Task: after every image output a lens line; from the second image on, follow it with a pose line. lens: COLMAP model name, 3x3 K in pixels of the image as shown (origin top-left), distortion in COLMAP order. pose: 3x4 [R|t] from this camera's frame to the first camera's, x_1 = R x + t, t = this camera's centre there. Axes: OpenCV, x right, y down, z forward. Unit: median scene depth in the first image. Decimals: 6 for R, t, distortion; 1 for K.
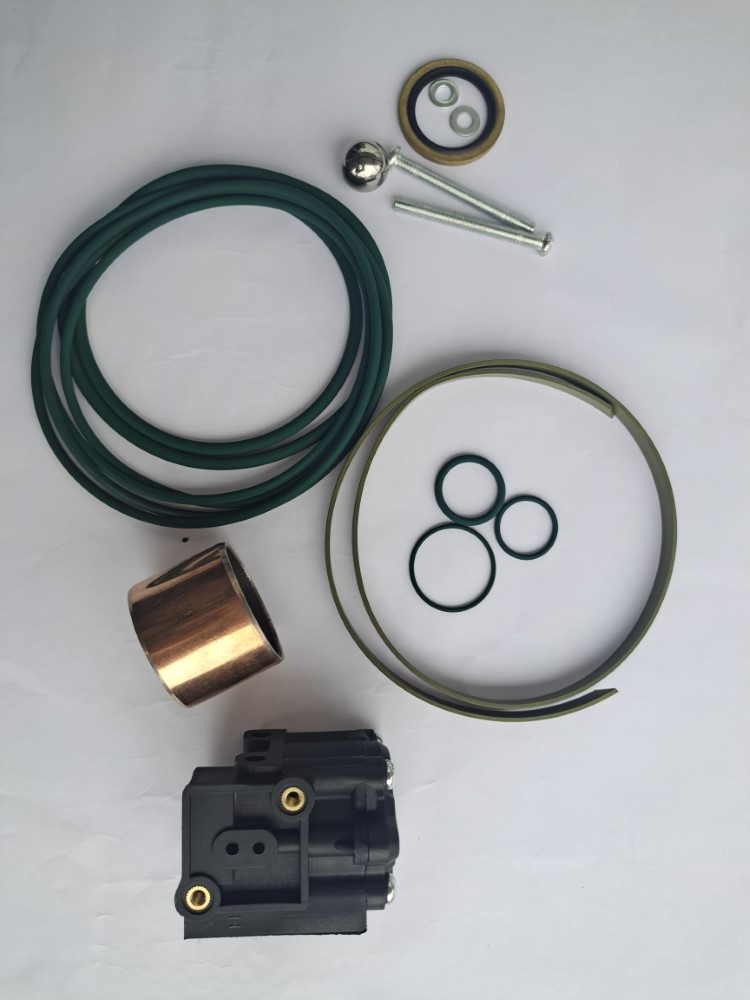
lens RADIAL K [[766.9, 0, 364.2], [0, 766.9, 502.1], [0, 0, 1]] dist [-0.001684, 0.004053]
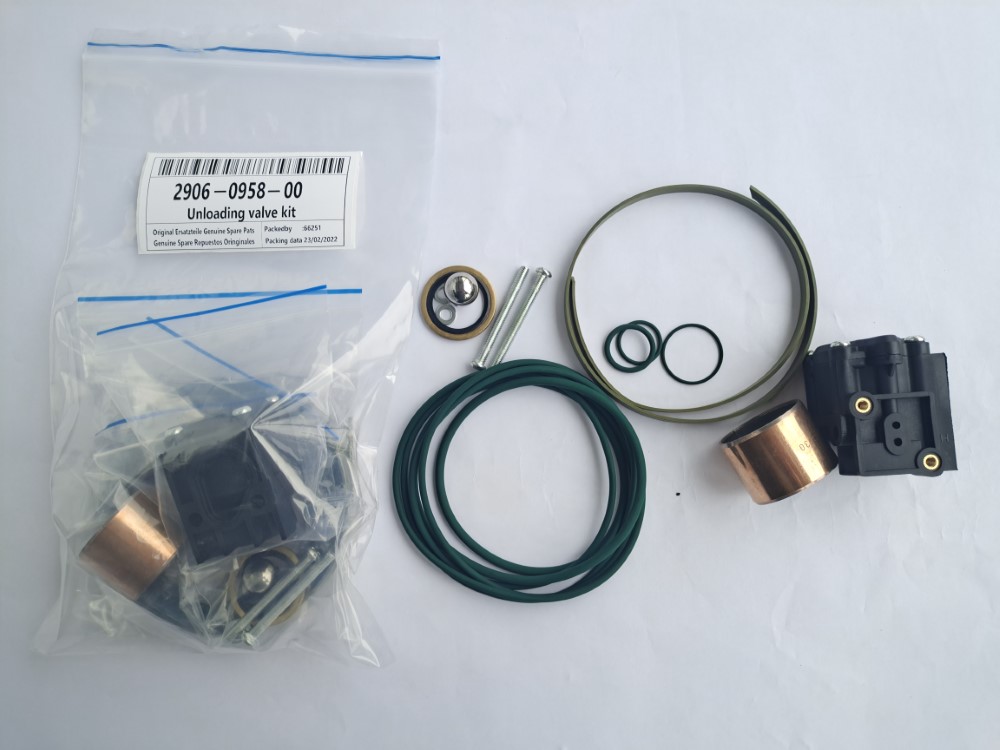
lens RADIAL K [[746.1, 0, 503.5], [0, 746.1, 378.7], [0, 0, 1]] dist [0.005824, -0.004150]
pose [[-0.065934, -0.997656, 0.018290, -0.018222], [0.997730, -0.065665, 0.014932, -0.352918], [-0.013696, 0.019233, 0.999721, -0.496380]]
